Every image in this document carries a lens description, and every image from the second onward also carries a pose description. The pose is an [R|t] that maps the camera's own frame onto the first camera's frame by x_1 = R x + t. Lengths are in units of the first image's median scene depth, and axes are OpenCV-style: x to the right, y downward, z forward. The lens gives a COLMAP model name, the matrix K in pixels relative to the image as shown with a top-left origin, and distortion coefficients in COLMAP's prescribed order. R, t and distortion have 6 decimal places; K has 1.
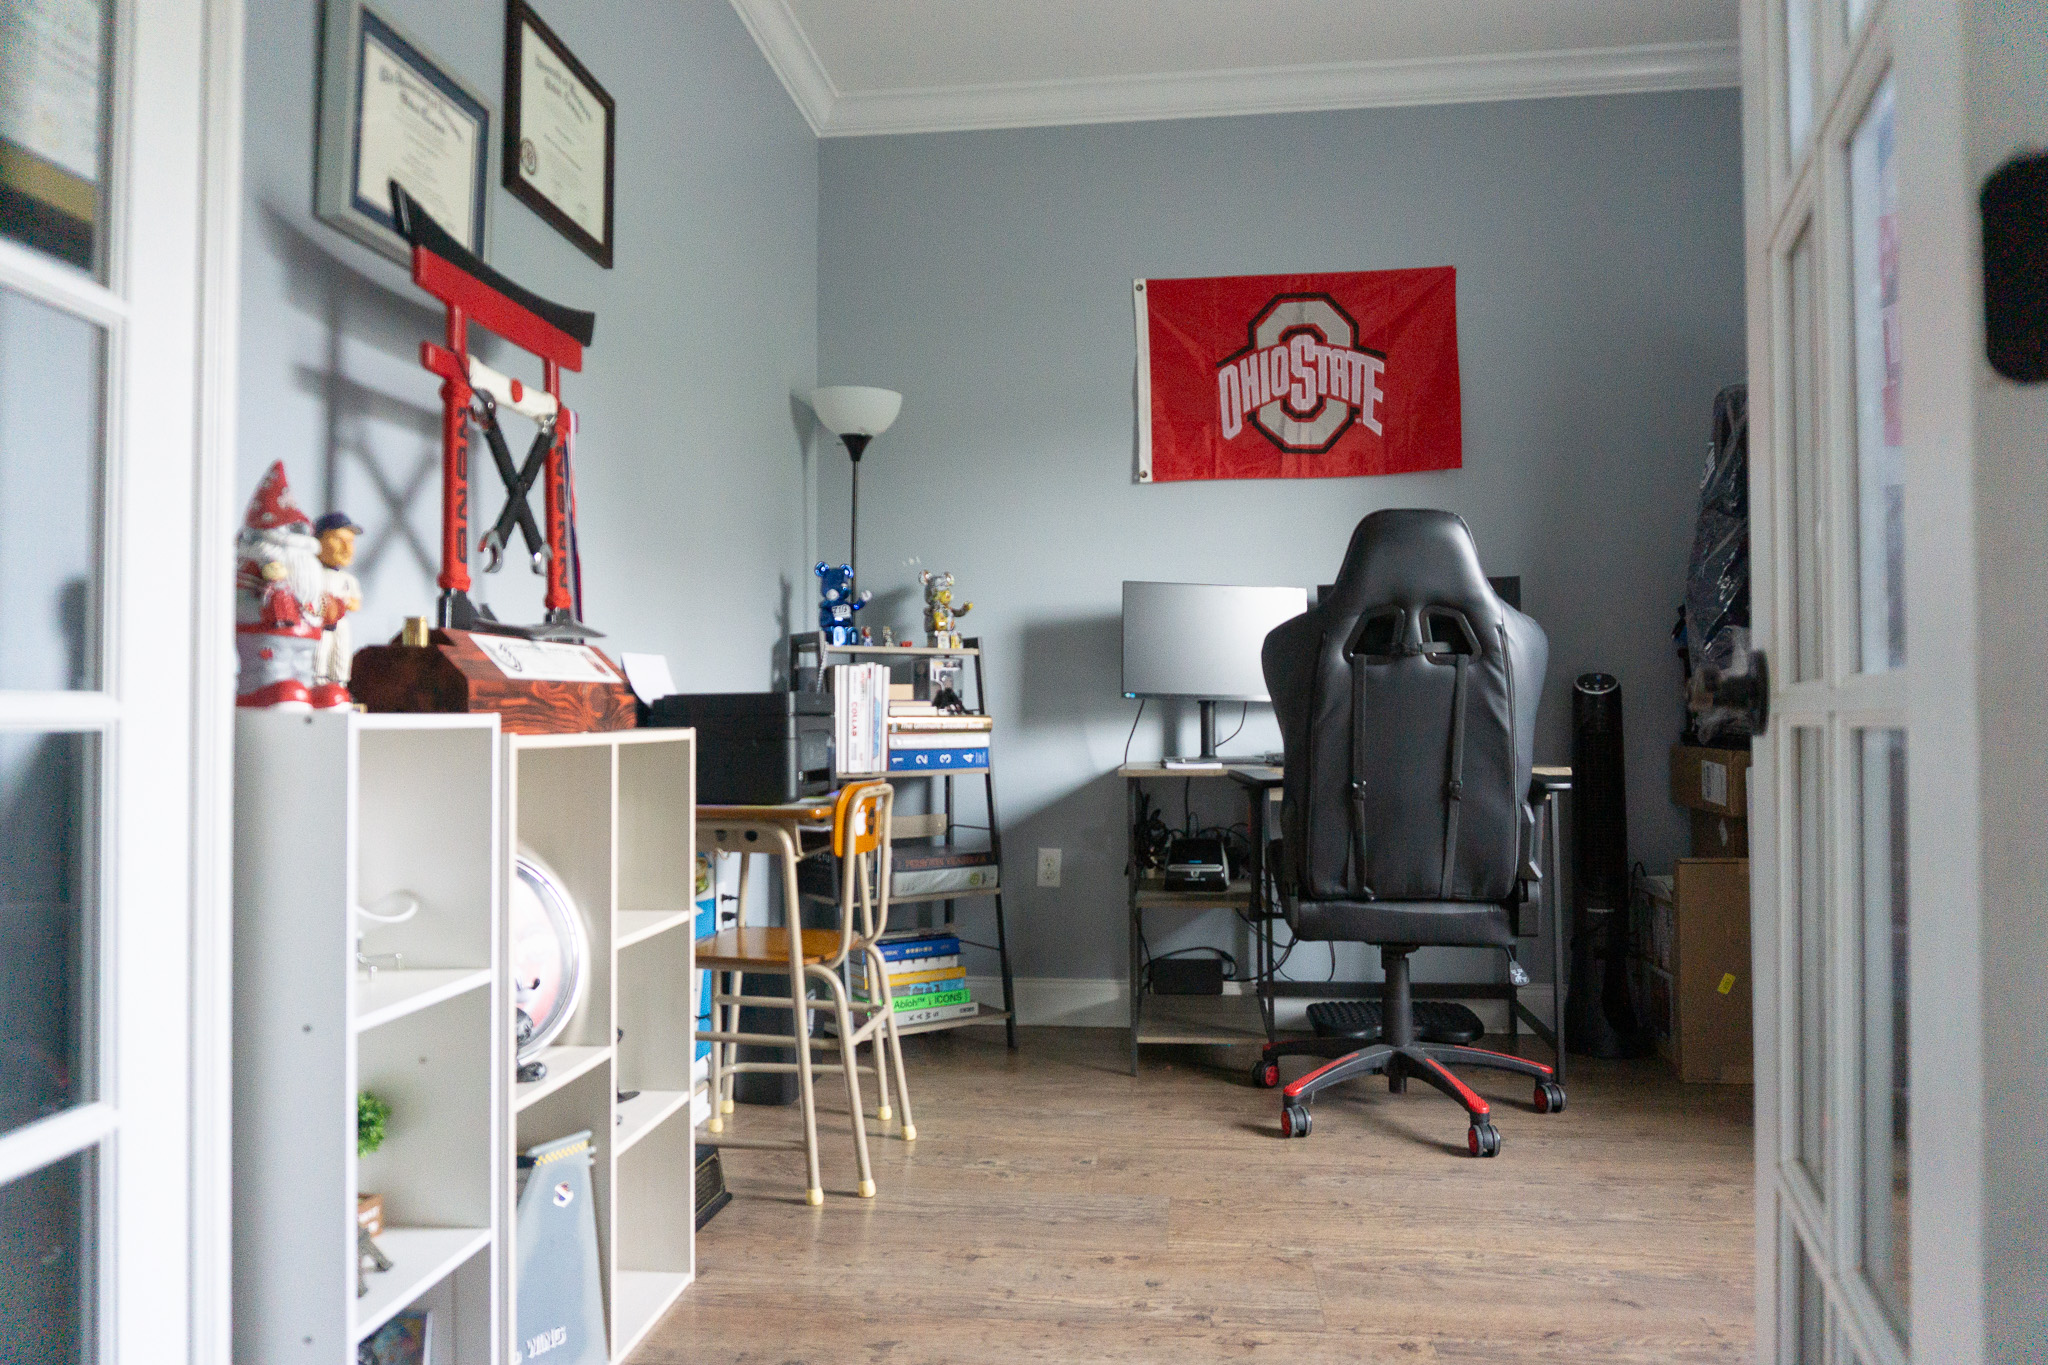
lens RADIAL K [[1366.6, 0, 1024.0], [0, 1366.6, 682.5], [0, 0, 1]] dist [-0.034035, -0.002033]
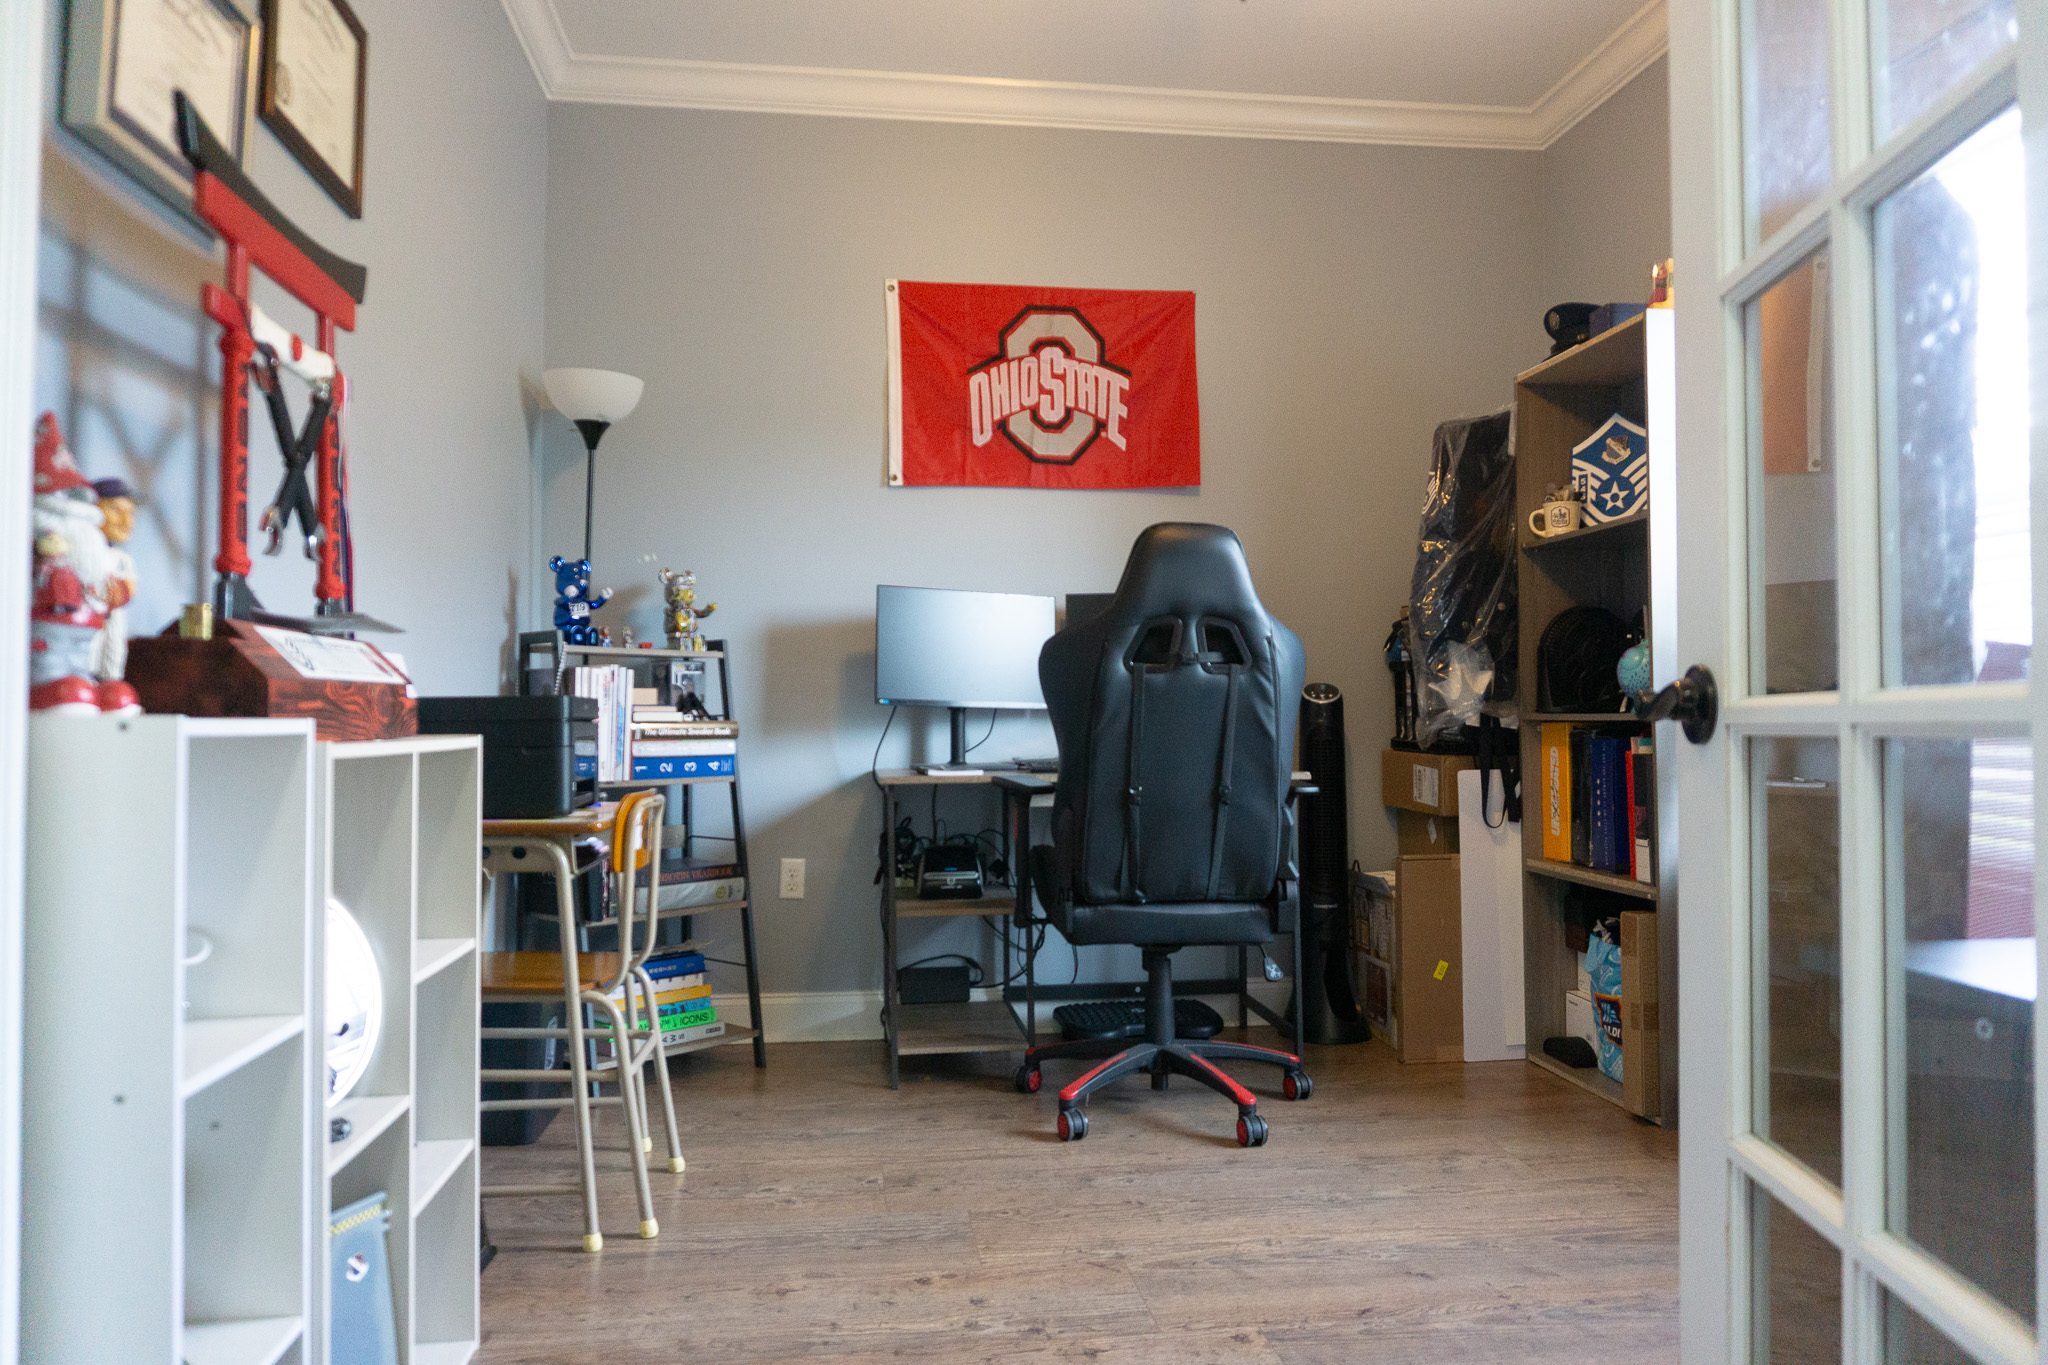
lens RADIAL K [[1366.6, 0, 1024.0], [0, 1366.6, 682.5], [0, 0, 1]] dist [-0.034035, -0.002033]
pose [[0.967489, 0.009602, 0.252732, -0.096660], [-0.008486, 0.999949, -0.005507, 0.000512], [-0.252772, 0.003183, 0.967521, 0.031145]]
